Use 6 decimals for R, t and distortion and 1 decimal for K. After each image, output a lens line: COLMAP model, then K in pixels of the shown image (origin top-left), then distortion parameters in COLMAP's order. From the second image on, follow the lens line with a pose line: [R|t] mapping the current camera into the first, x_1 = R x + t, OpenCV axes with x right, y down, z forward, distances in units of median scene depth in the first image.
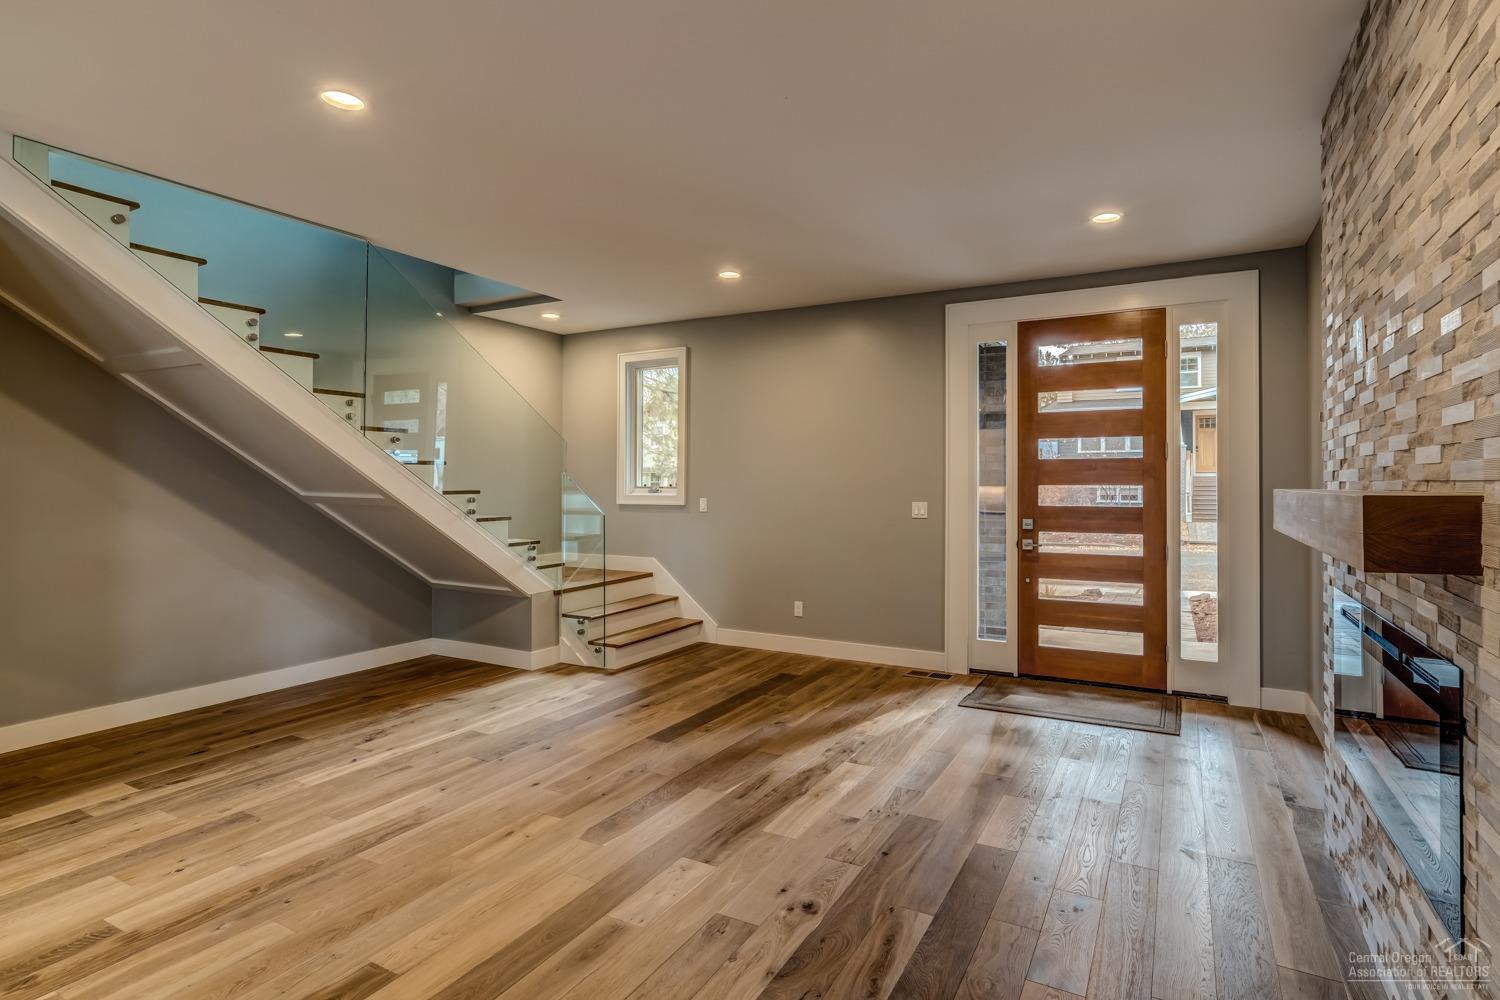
lens RADIAL K [[727.5, 0, 755.6], [0, 727.5, 488.8], [0, 0, 1]] dist [-0.001966, -0.000264]
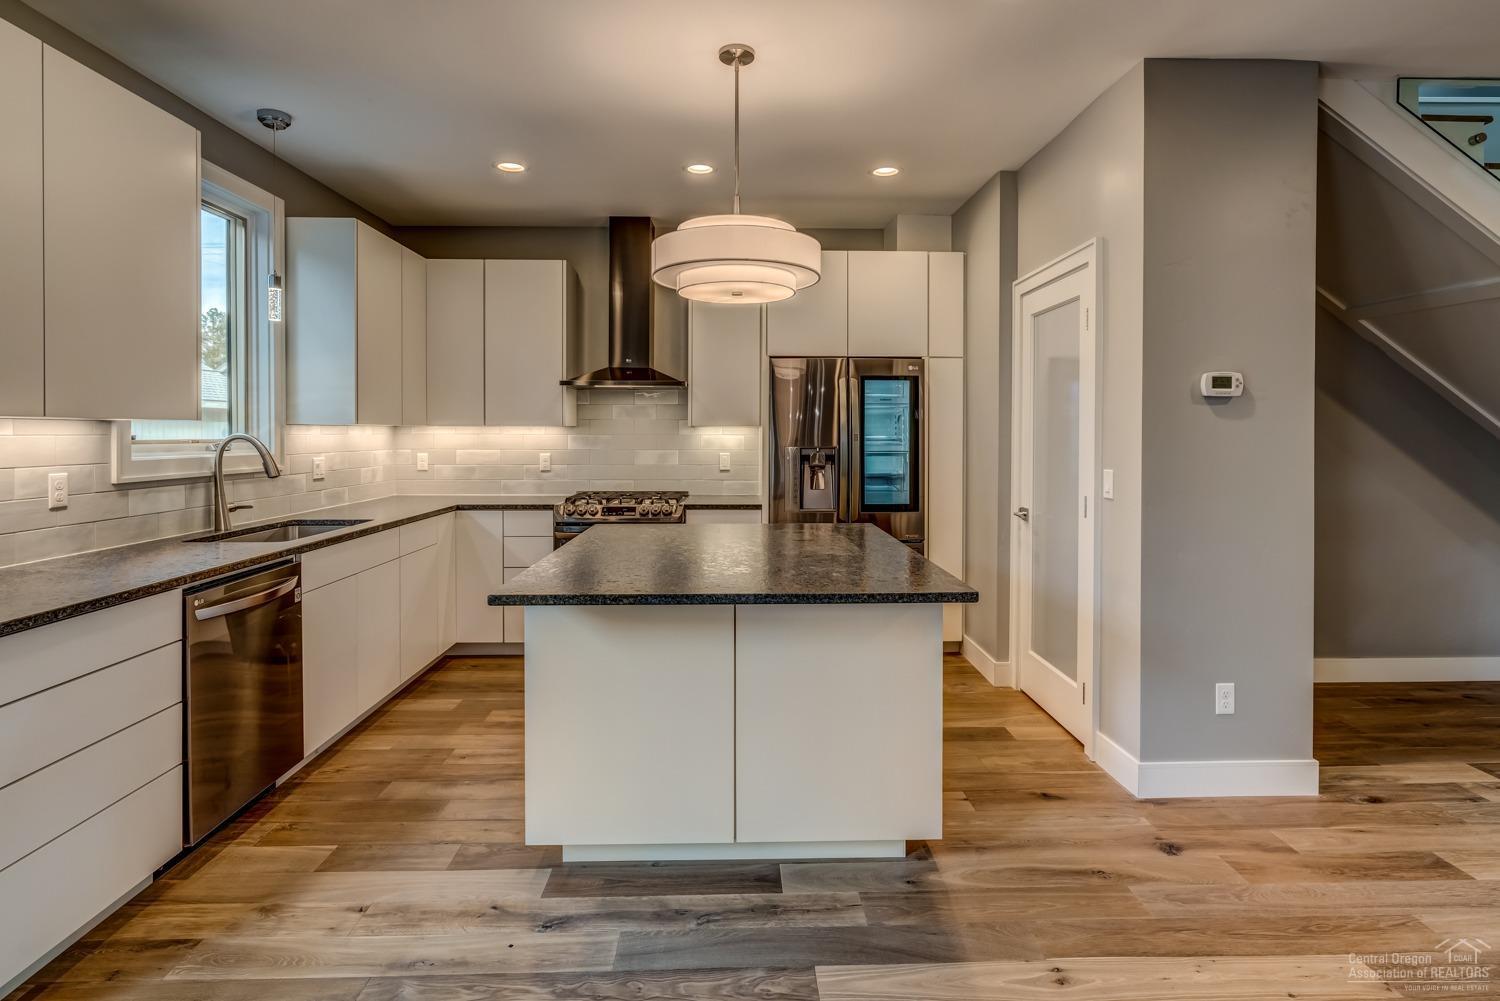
lens RADIAL K [[727.5, 0, 720.0], [0, 727.5, 439.4], [0, 0, 1]] dist [-0.001966, -0.000264]
pose [[0.500379, 0.008289, -0.865767, -0.577566], [0.000566, 0.999951, 0.009900, -0.008796], [0.865806, -0.005444, 0.500350, -0.267554]]
